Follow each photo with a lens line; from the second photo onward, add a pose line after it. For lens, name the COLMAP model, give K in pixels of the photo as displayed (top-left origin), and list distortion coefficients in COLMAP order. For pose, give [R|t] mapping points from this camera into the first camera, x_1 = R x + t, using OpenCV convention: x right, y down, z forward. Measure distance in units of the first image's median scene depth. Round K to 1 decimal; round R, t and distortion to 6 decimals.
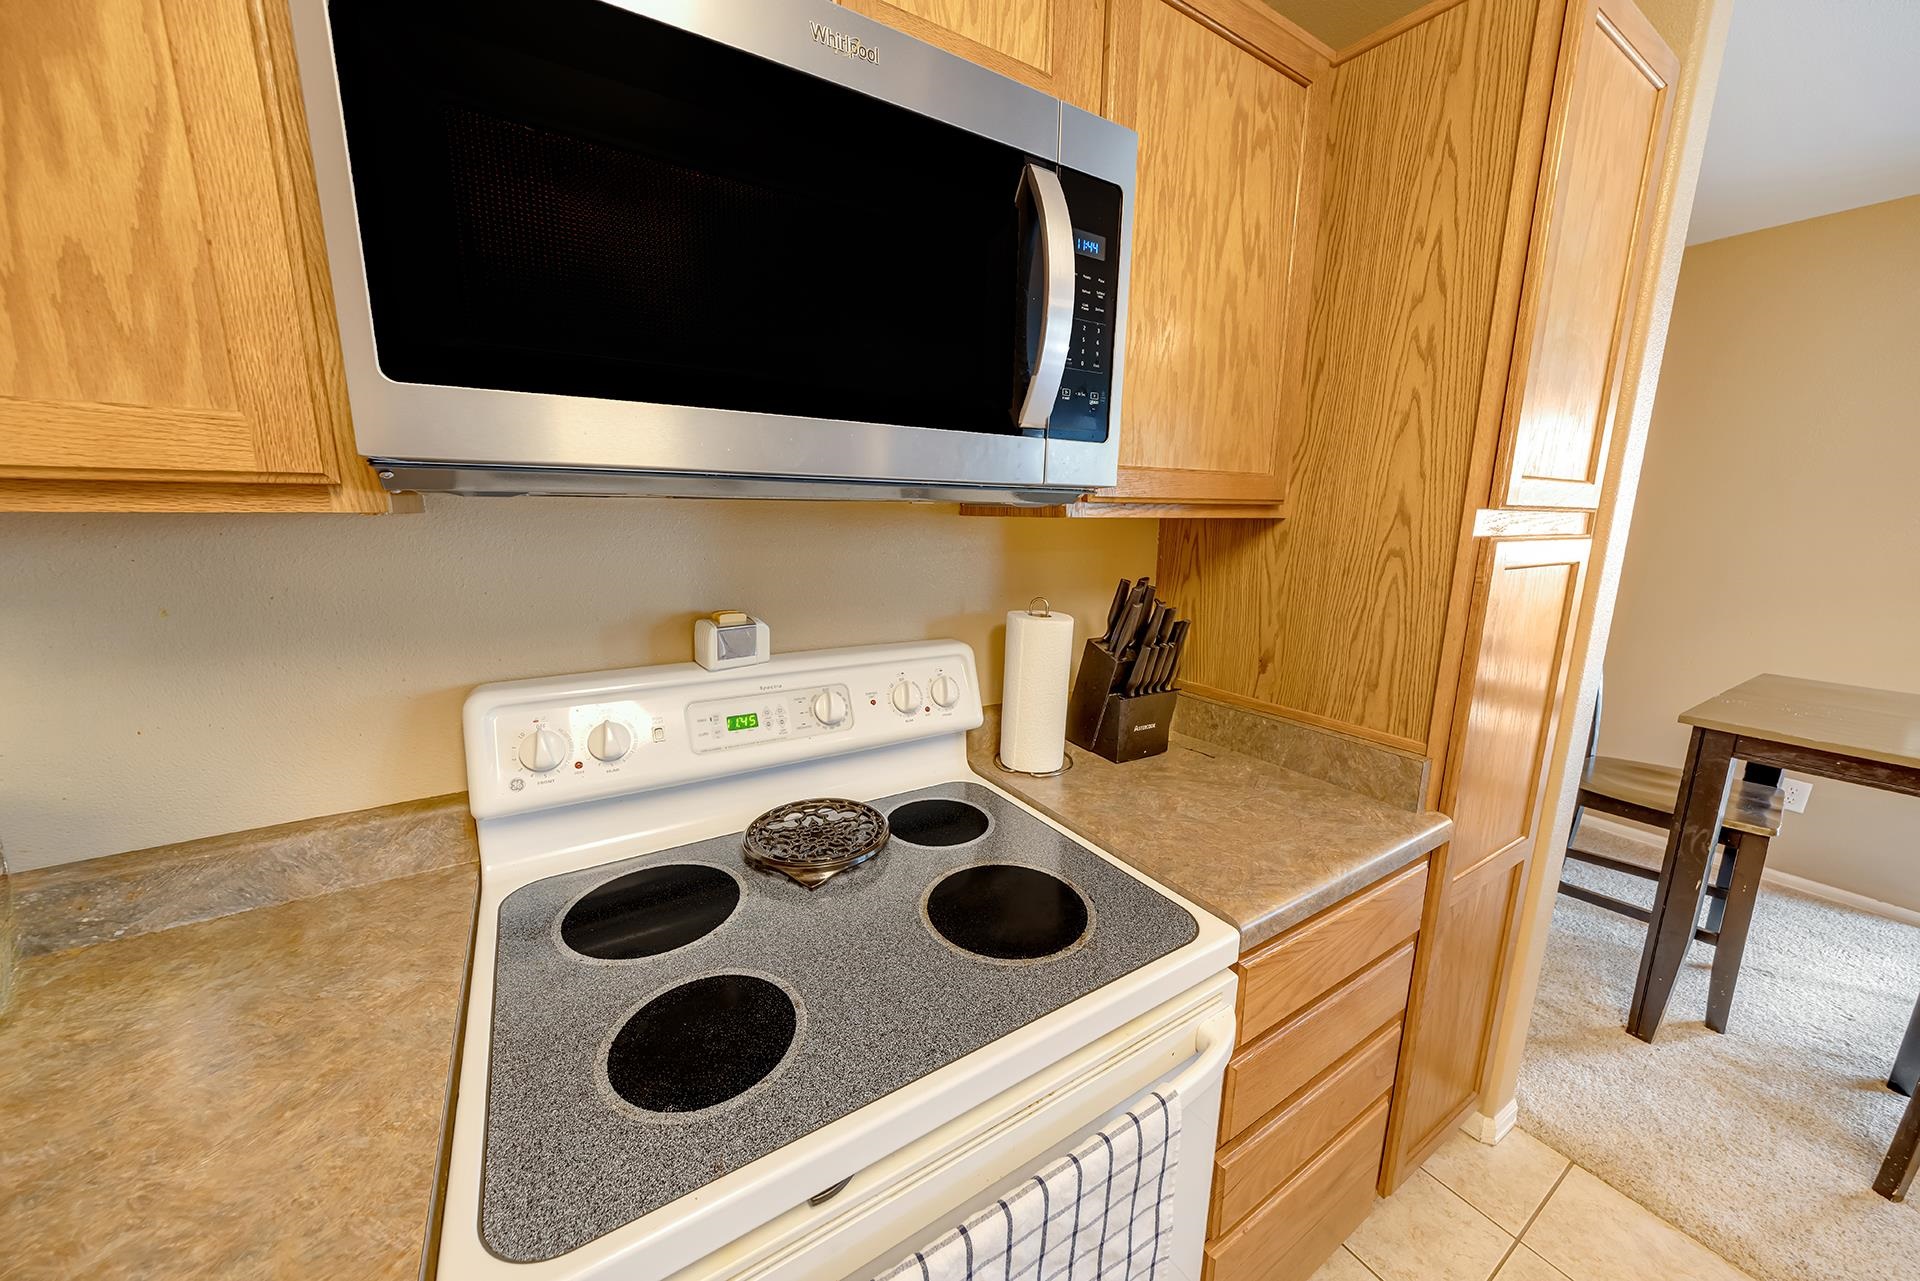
lens RADIAL K [[657.5, 0, 961.7], [0, 657.5, 633.2], [0, 0, 1]] dist [-0.001507, 0.000216]
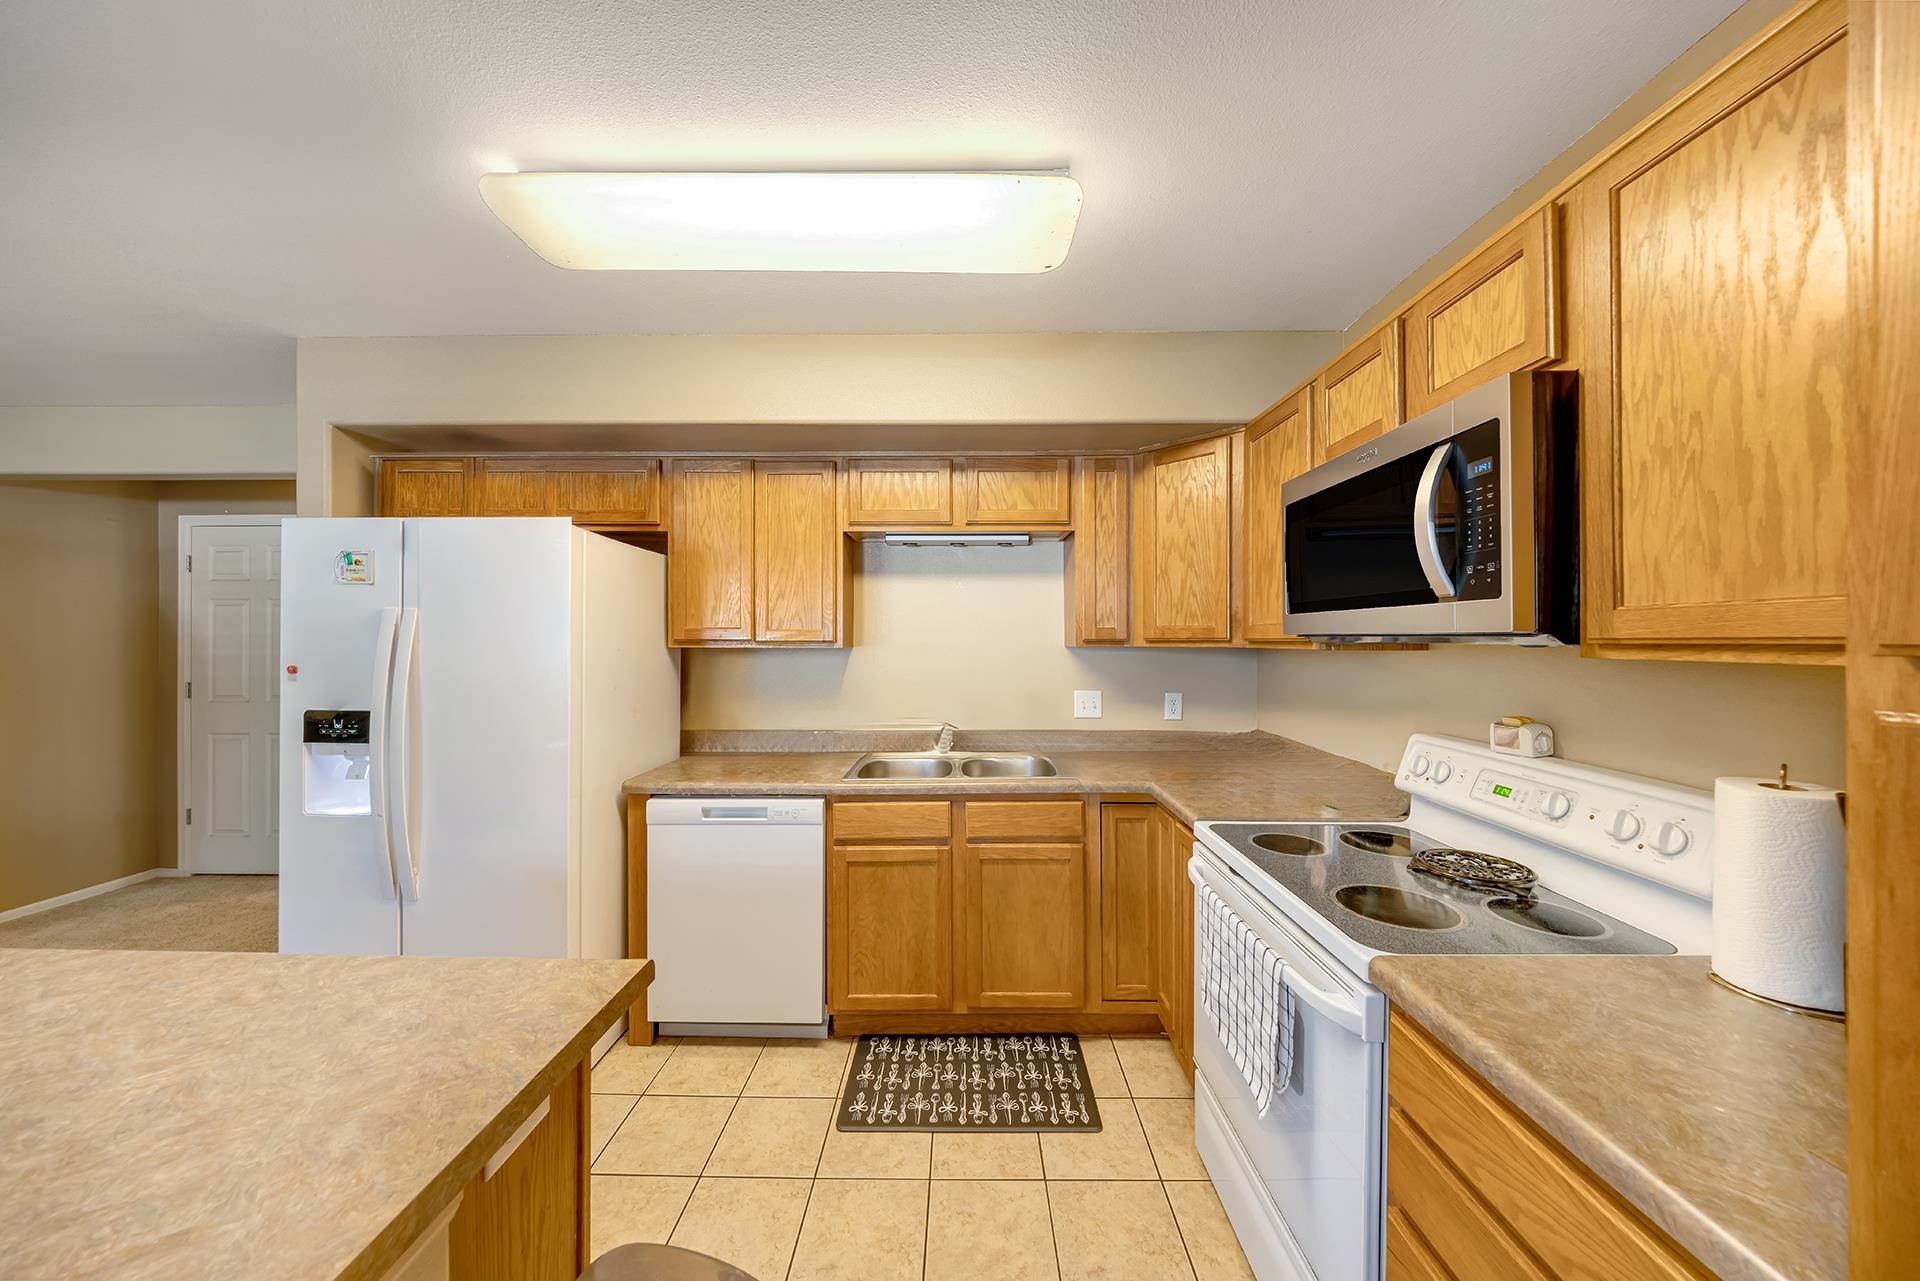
lens RADIAL K [[657.5, 0, 956.6], [0, 657.5, 637.7], [0, 0, 1]] dist [-0.001507, 0.000216]
pose [[-0.543395, -0.017112, -0.839302, 1.528171], [-0.170945, 0.981100, 0.090673, -0.123716], [0.821888, 0.192746, -0.536050, 0.687270]]
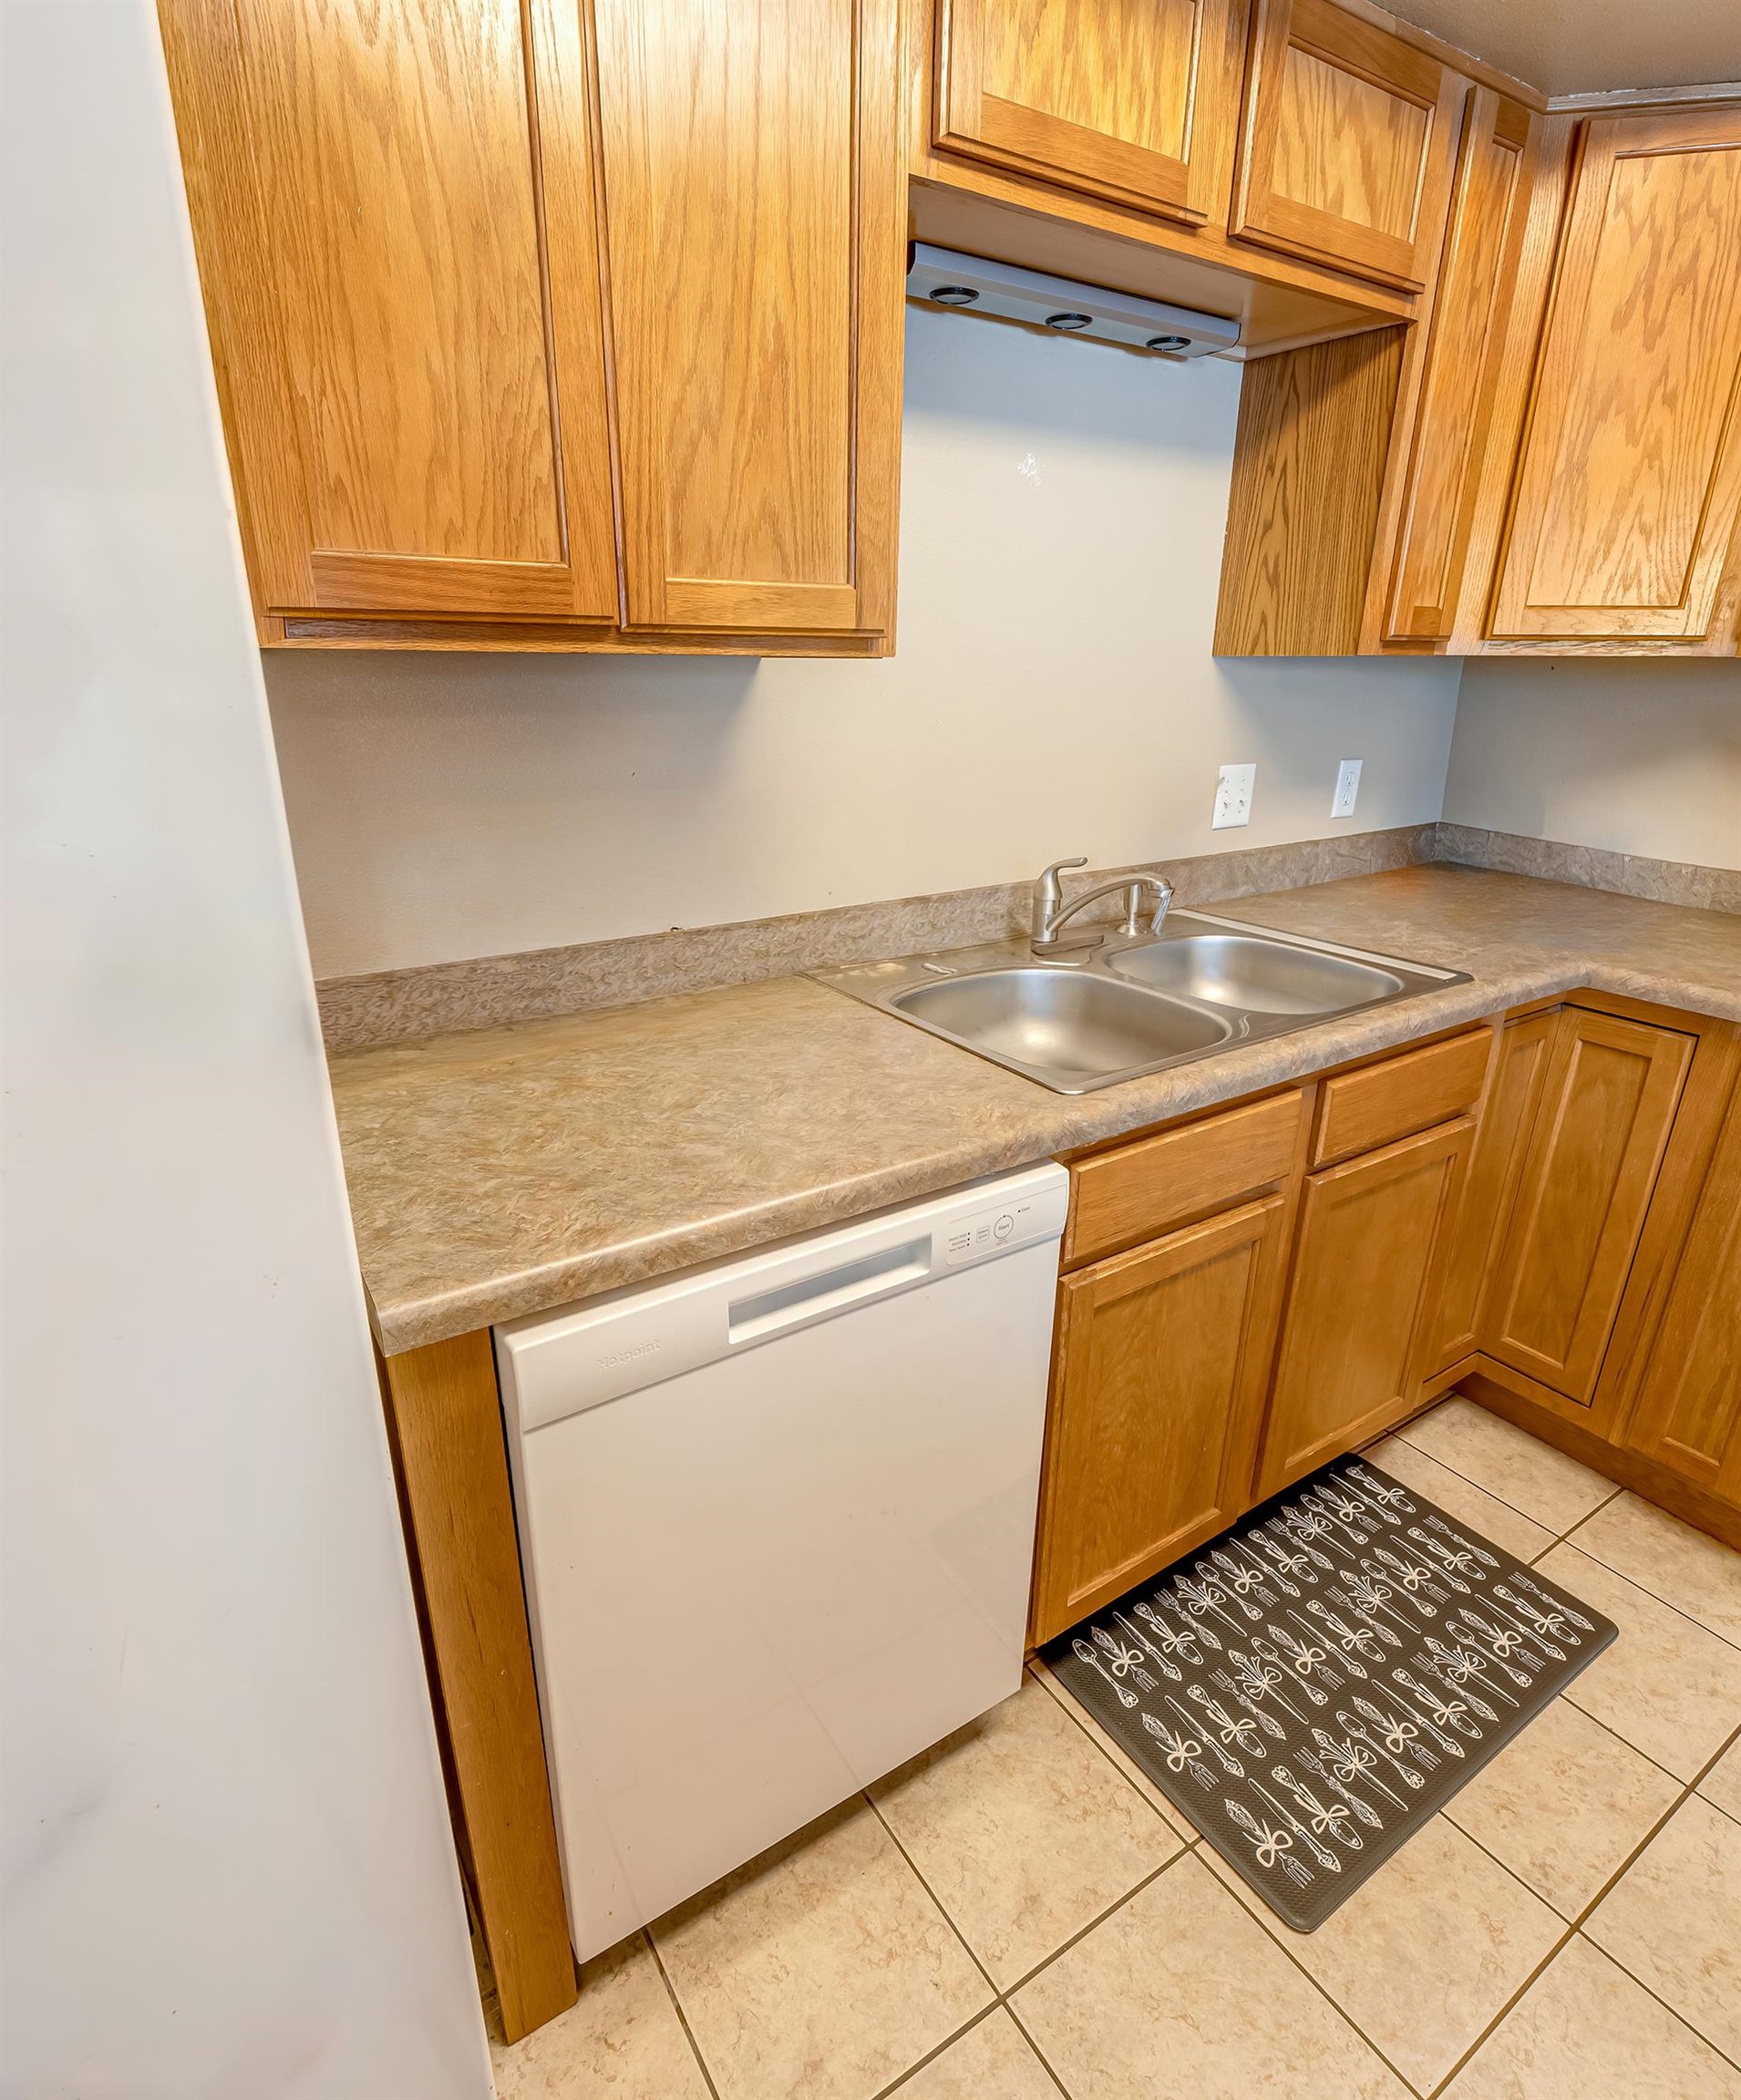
lens RADIAL K [[1088.7, 0, 861.2], [0, 1088.7, 1050.2], [0, 0, 1]] dist [0.004610, -0.004678]
pose [[0.017811, 0.330258, -0.943723, 0.953440], [-0.203790, 0.925258, 0.319950, 0.249891], [0.978853, 0.186622, 0.083783, -1.091819]]
